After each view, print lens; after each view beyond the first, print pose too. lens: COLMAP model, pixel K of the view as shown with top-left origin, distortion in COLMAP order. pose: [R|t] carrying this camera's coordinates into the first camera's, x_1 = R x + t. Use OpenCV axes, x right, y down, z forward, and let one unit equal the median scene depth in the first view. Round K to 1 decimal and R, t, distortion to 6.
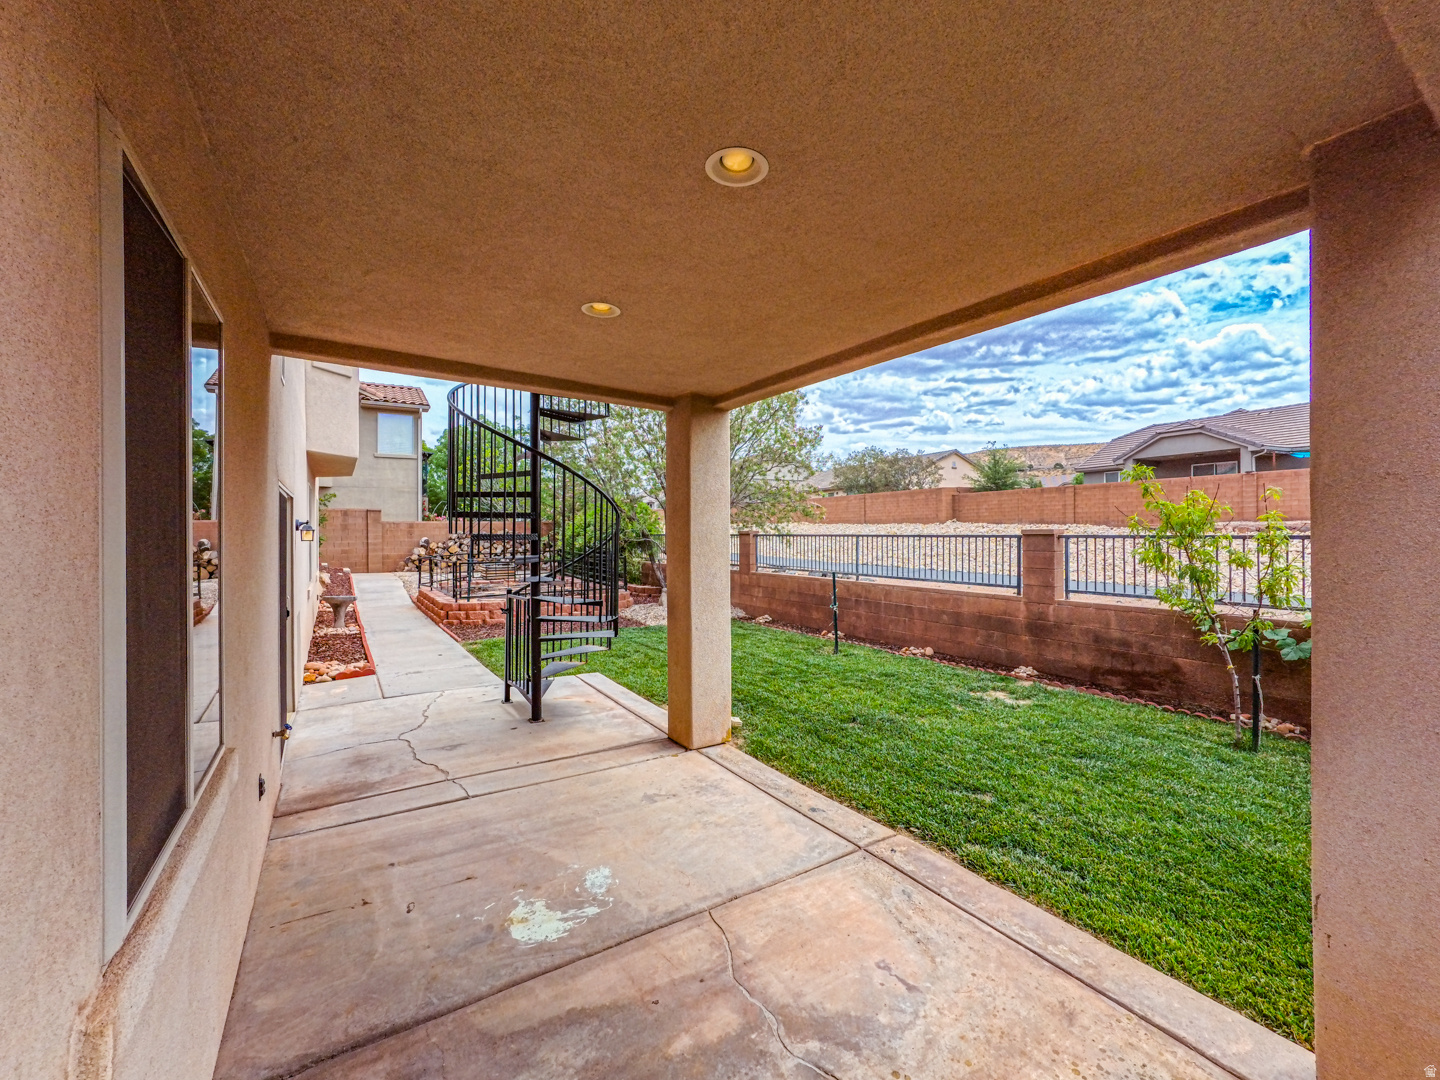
lens RADIAL K [[602.8, 0, 742.1], [0, 602.8, 525.6], [0, 0, 1]] dist [-0.000910, 0.000060]
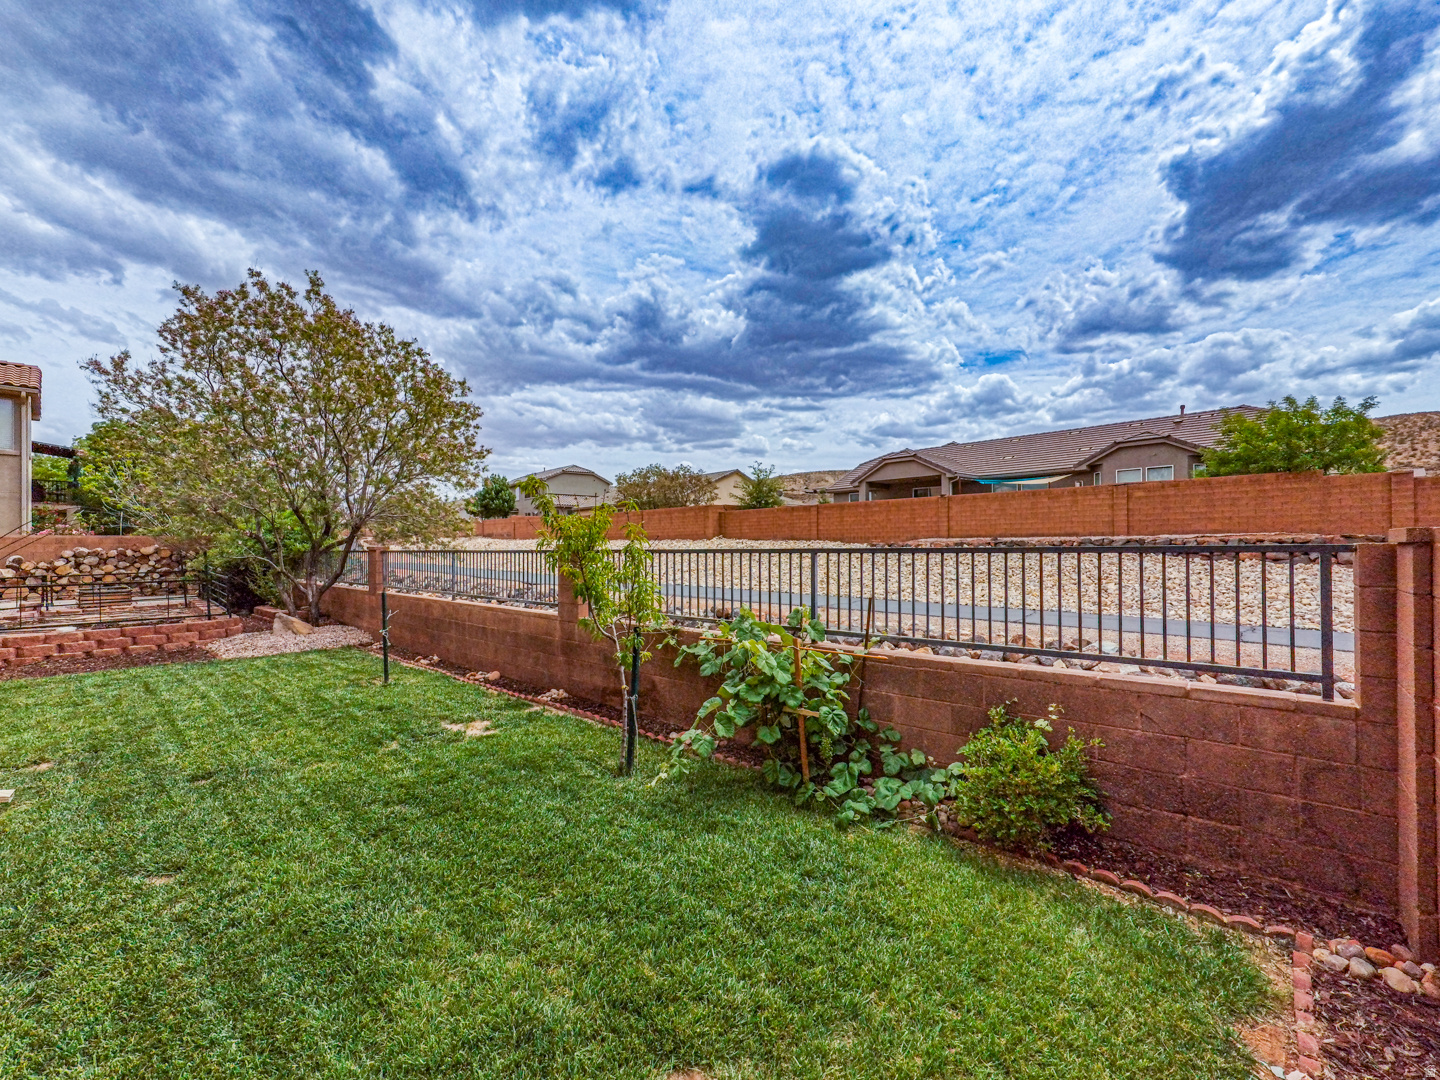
lens RADIAL K [[592.9, 0, 725.4], [0, 592.9, 542.3], [0, 0, 1]] dist [-0.000081, 0.006536]
pose [[0.966810, 0.001387, 0.255492, 0.096678], [-0.001540, 0.999999, 0.000400, 0.000473], [-0.255491, -0.000781, 0.966811, 0.006761]]
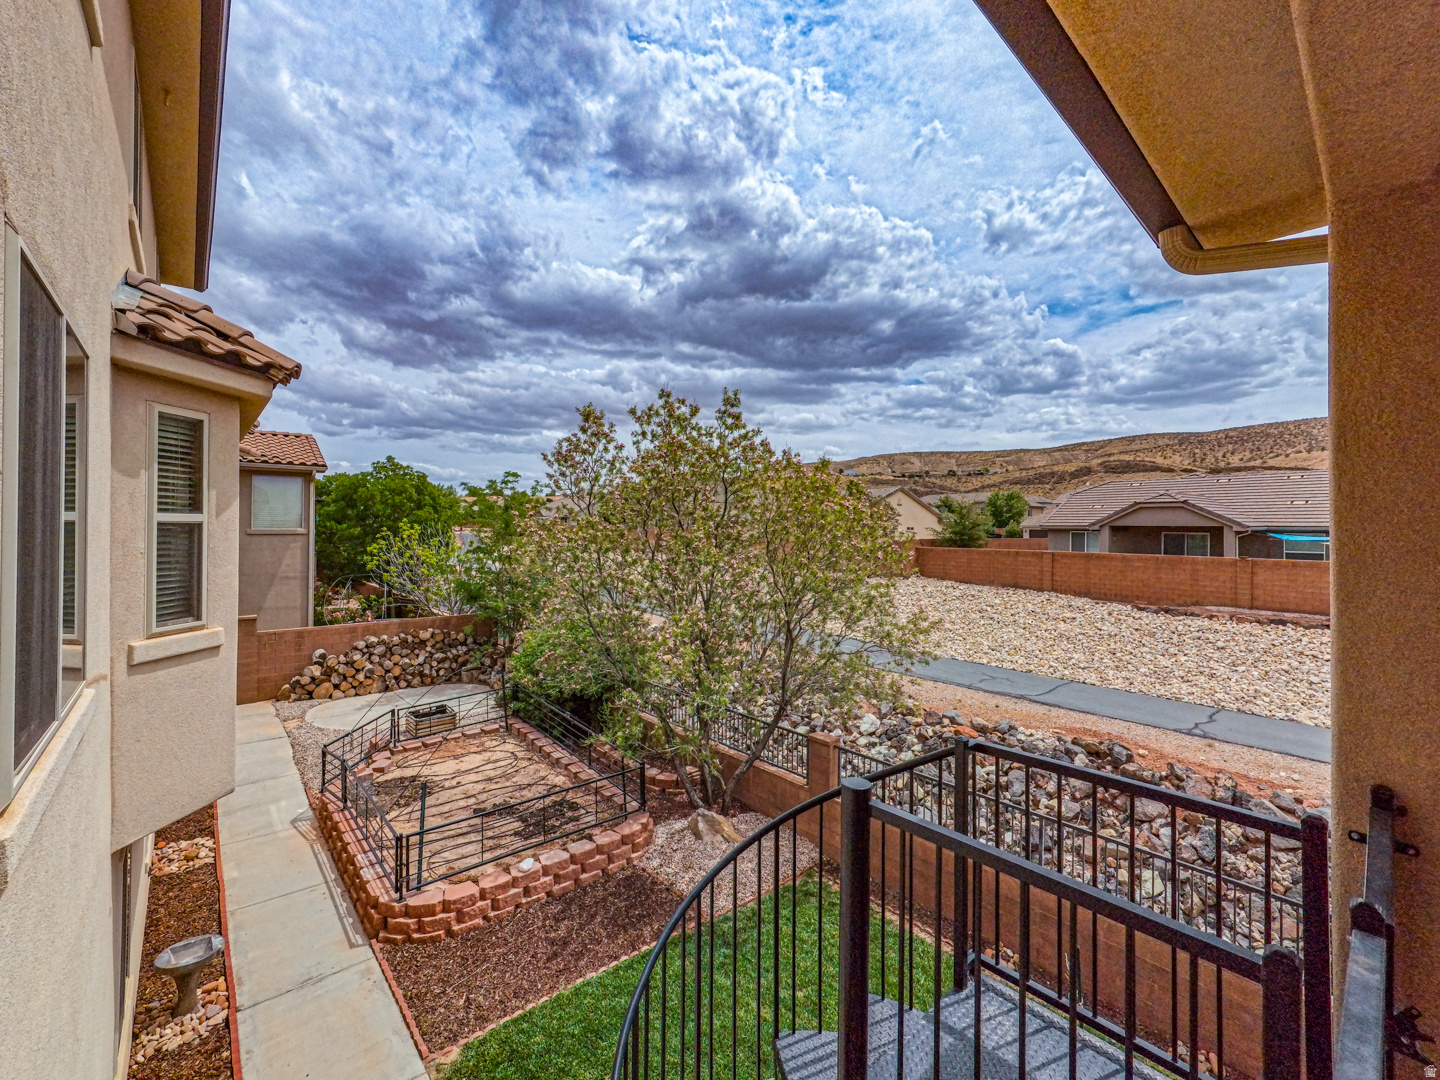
lens RADIAL K [[602.8, 0, 742.1], [0, 602.8, 525.6], [0, 0, 1]] dist [-0.000910, 0.000060]
pose [[0.988659, 0.012761, 0.149638, -0.068541], [-0.012859, 0.999917, -0.000316, -0.083586], [-0.149629, -0.001612, 0.988741, 0.100961]]
